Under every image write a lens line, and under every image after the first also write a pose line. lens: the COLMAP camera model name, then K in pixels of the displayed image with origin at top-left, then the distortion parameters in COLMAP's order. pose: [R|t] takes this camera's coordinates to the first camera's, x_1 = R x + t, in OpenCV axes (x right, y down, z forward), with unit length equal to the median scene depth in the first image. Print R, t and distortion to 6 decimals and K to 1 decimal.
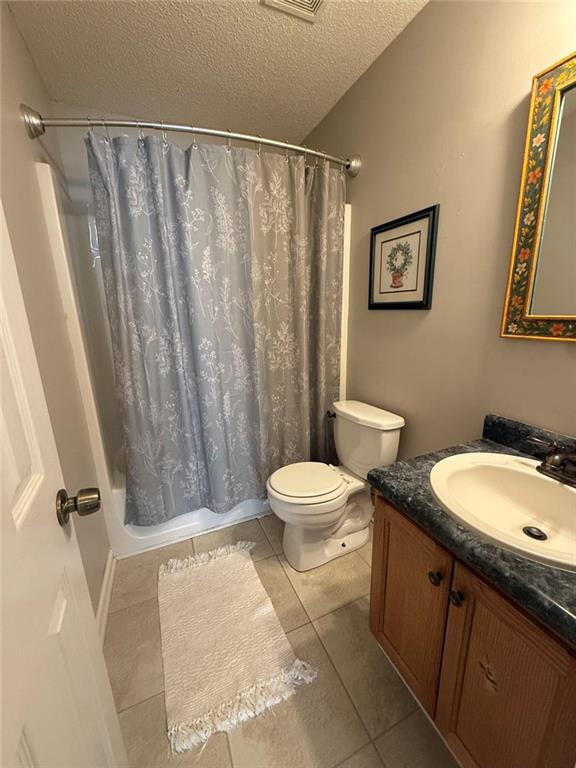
lens RADIAL K [[306.7, 0, 288.0], [0, 306.7, 384.0], [0, 0, 1]] dist [-0.001173, -0.000241]
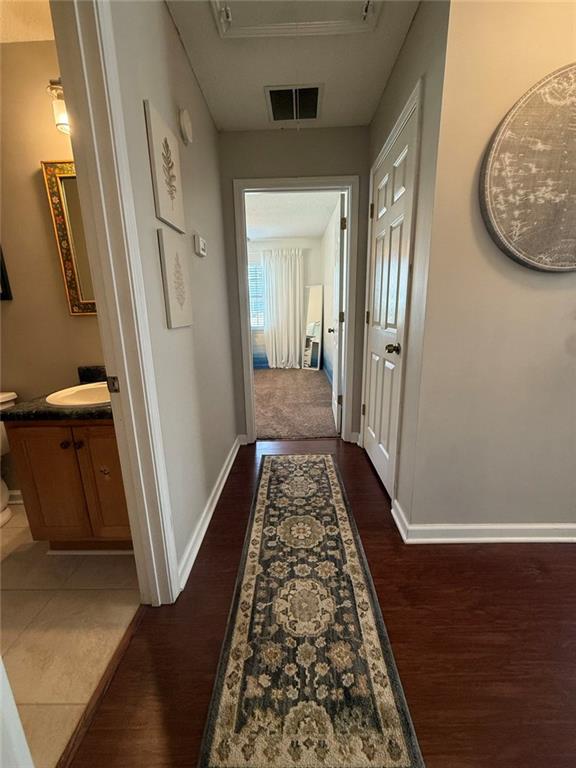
lens RADIAL K [[306.7, 0, 288.0], [0, 306.7, 384.0], [0, 0, 1]] dist [-0.001173, -0.000241]
pose [[0.417184, -0.190176, 0.888702, -0.357982], [0.235447, 0.967092, 0.096425, 0.341114], [-0.877794, 0.169015, 0.448232, -0.725483]]
